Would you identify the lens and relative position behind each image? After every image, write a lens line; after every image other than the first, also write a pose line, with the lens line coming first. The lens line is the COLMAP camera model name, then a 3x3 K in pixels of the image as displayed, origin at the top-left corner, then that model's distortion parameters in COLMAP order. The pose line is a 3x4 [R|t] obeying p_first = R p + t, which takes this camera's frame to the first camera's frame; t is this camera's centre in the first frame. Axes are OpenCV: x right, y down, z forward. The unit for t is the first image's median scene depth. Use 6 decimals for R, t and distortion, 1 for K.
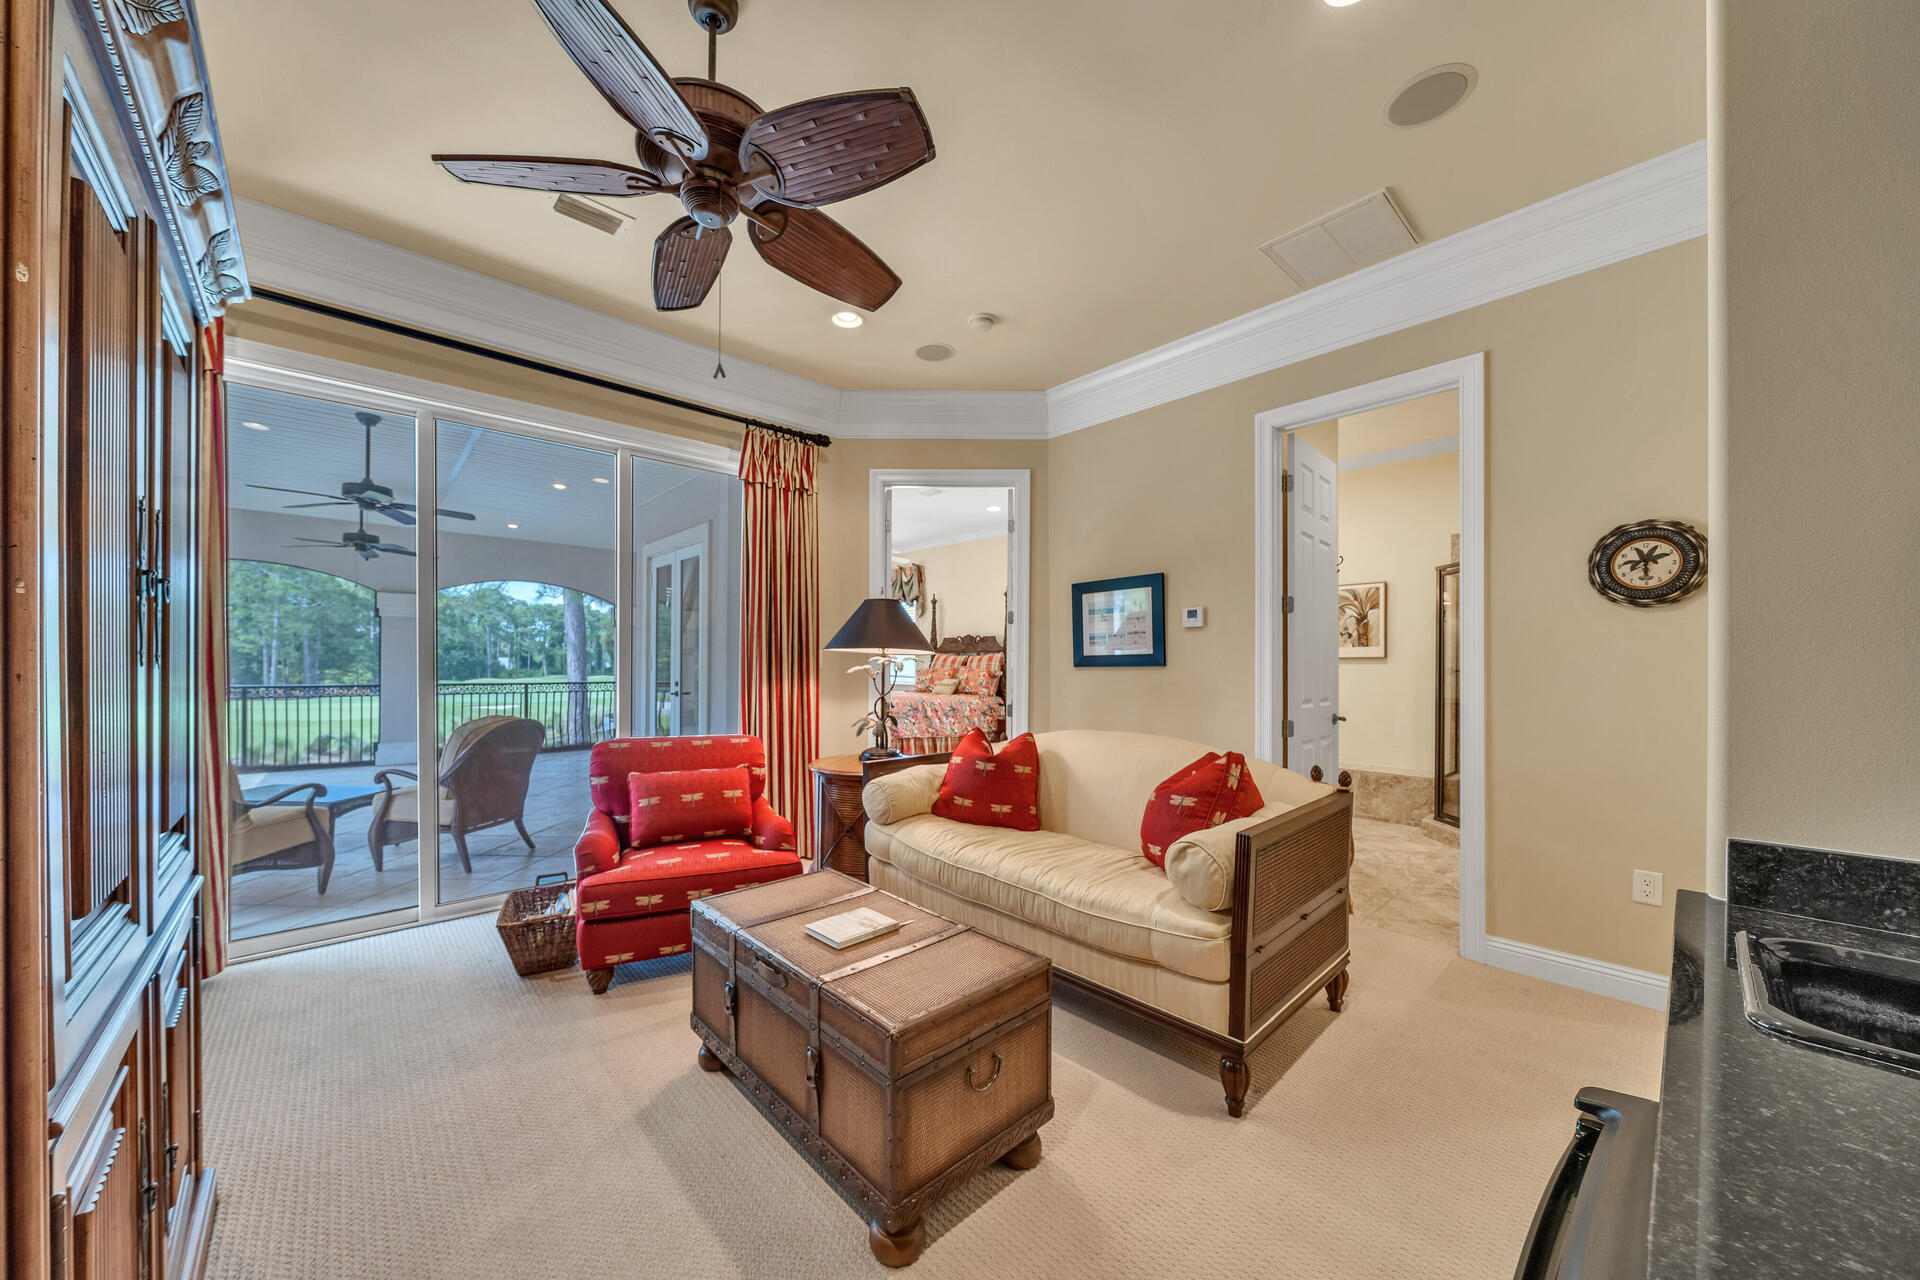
lens RADIAL K [[676.0, 0, 930.6], [0, 676.0, 673.0], [0, 0, 1]] dist [-0.000860, -0.000151]
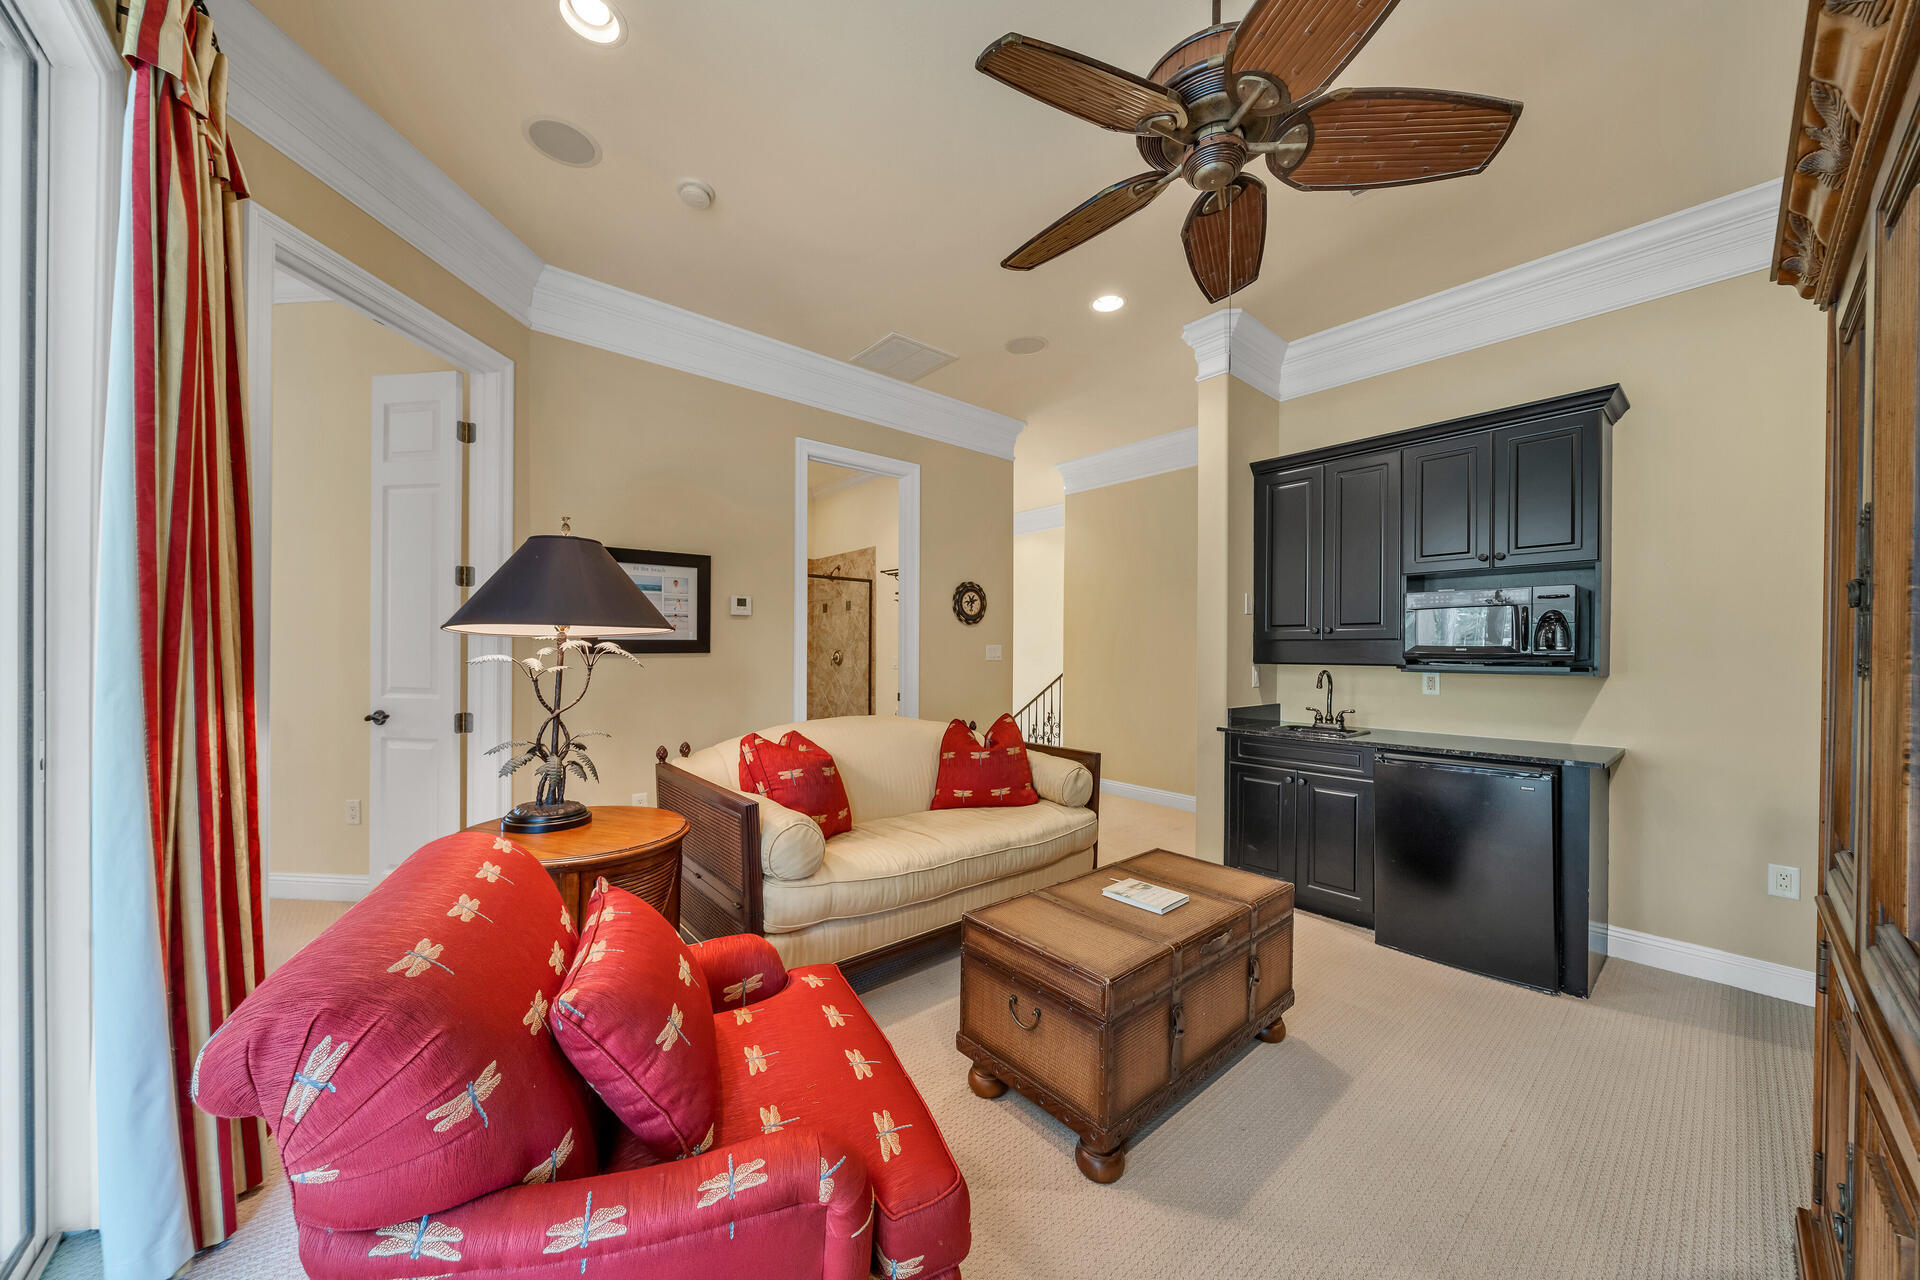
lens RADIAL K [[653.4, 0, 940.6], [0, 653.4, 667.4], [0, 0, 1]] dist [-0.001153, -0.000163]
pose [[0.033477, -0.039088, 0.998675, -0.899150], [-0.005435, 0.999213, 0.039291, -0.042204], [-0.999425, -0.006743, 0.033238, 0.976194]]
